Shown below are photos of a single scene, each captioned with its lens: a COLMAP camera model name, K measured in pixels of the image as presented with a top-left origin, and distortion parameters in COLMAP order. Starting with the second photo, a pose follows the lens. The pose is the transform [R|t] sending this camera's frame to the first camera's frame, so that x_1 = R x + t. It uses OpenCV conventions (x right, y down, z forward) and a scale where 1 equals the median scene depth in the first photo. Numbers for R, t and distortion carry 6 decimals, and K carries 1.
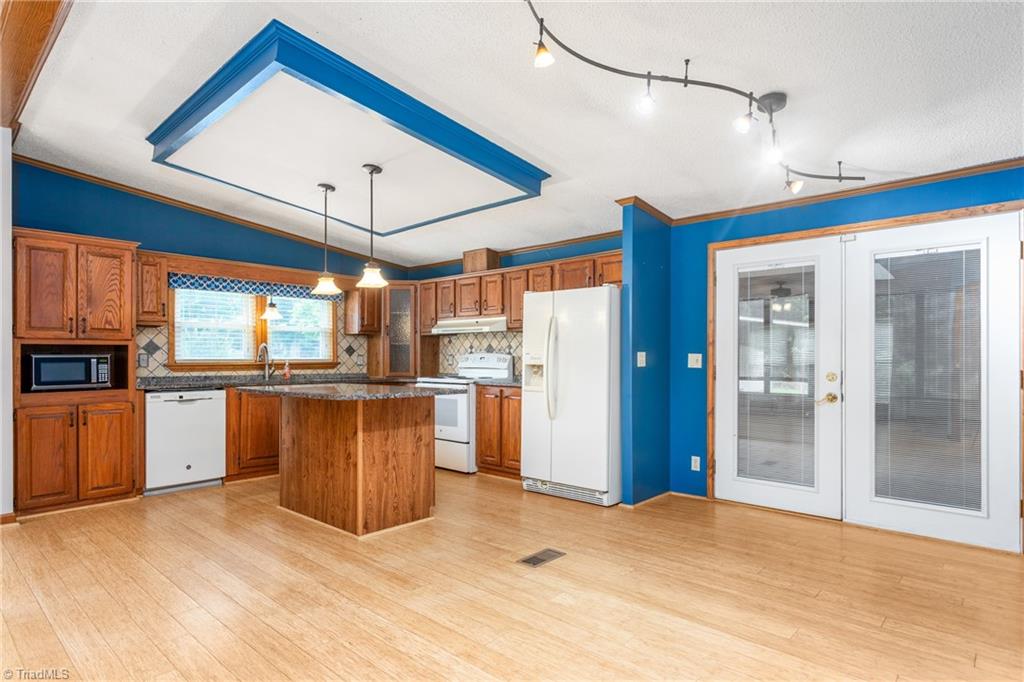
lens RADIAL K [[552.8, 0, 508.9], [0, 552.8, 353.3], [0, 0, 1]] dist [-0.003647, 0.002800]
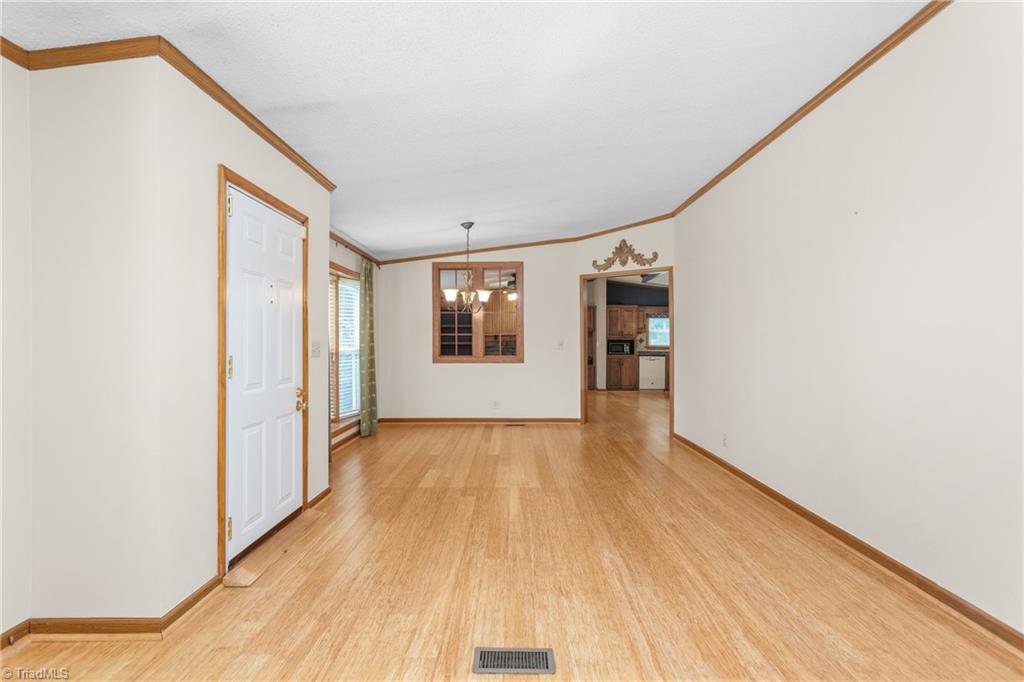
lens RADIAL K [[488.6, 0, 511.0], [0, 488.6, 344.6], [0, 0, 1]] dist [-0.000639, -0.000734]
pose [[0.678661, 0.005824, -0.734429, 0.767970], [-0.003320, 0.999983, 0.004862, 0.000770], [0.734445, -0.000862, 0.678668, -1.236582]]
